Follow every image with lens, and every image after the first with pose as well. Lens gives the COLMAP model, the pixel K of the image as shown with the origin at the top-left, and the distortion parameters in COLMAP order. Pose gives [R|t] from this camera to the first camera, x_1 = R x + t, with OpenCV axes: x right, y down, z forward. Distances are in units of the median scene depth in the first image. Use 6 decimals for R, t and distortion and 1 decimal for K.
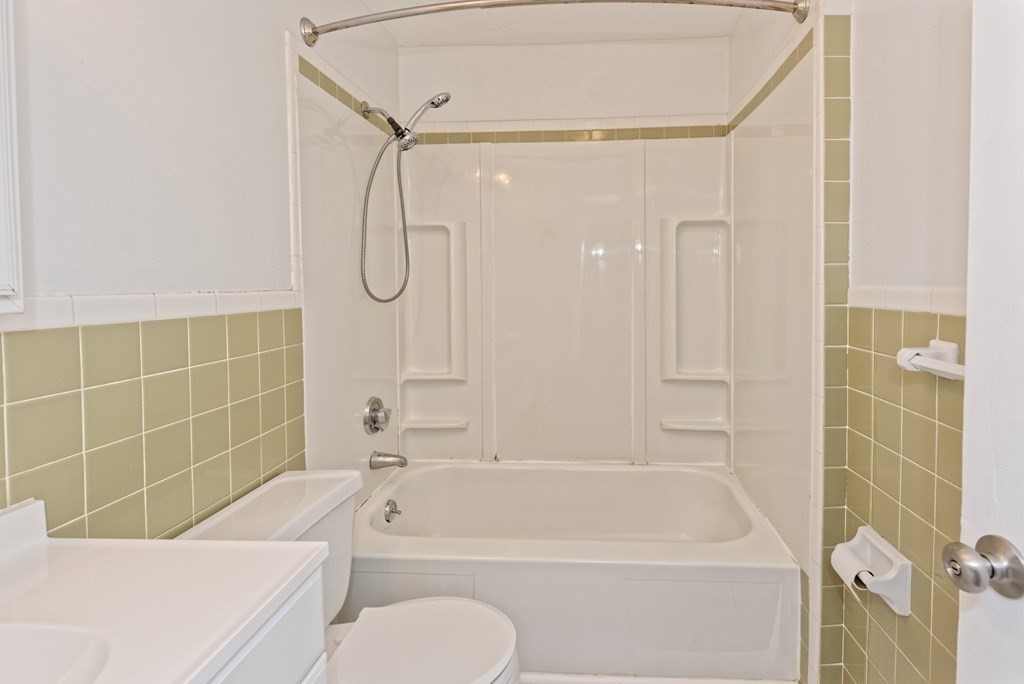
lens RADIAL K [[469.6, 0, 512.4], [0, 469.6, 284.9], [0, 0, 1]] dist [-0.000066, -0.000048]
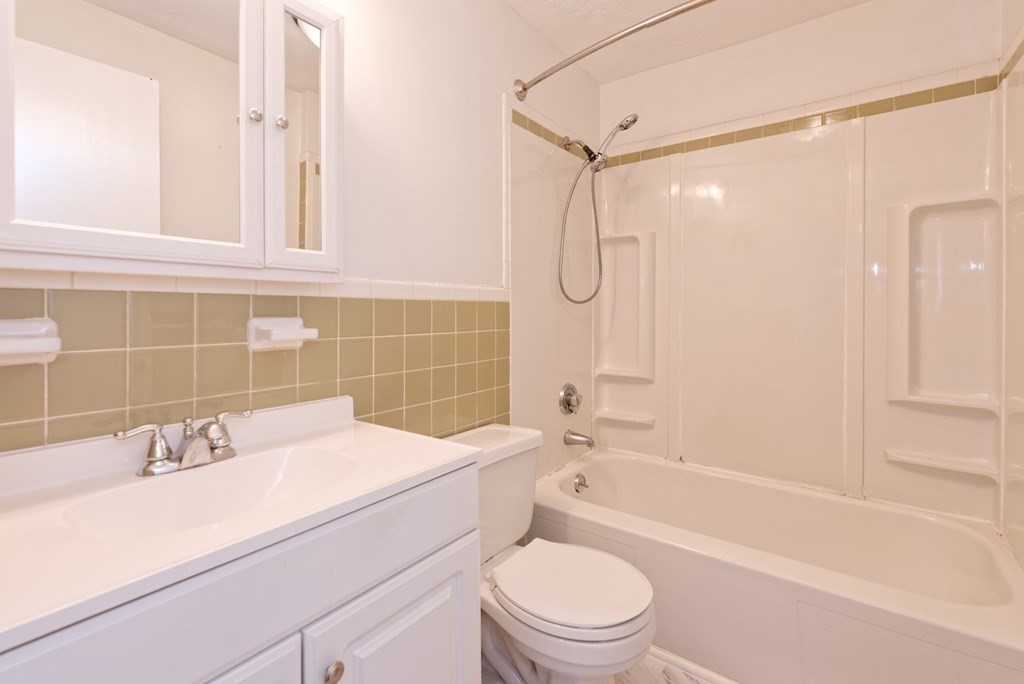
lens RADIAL K [[447.2, 0, 515.0], [0, 447.2, 322.0], [0, 0, 1]] dist [0.000049, 0.000059]
pose [[0.840553, 0.024321, -0.541183, 0.200861], [-0.031646, 0.999490, -0.004234, 0.092659], [0.540804, 0.020685, 0.840894, -0.030578]]
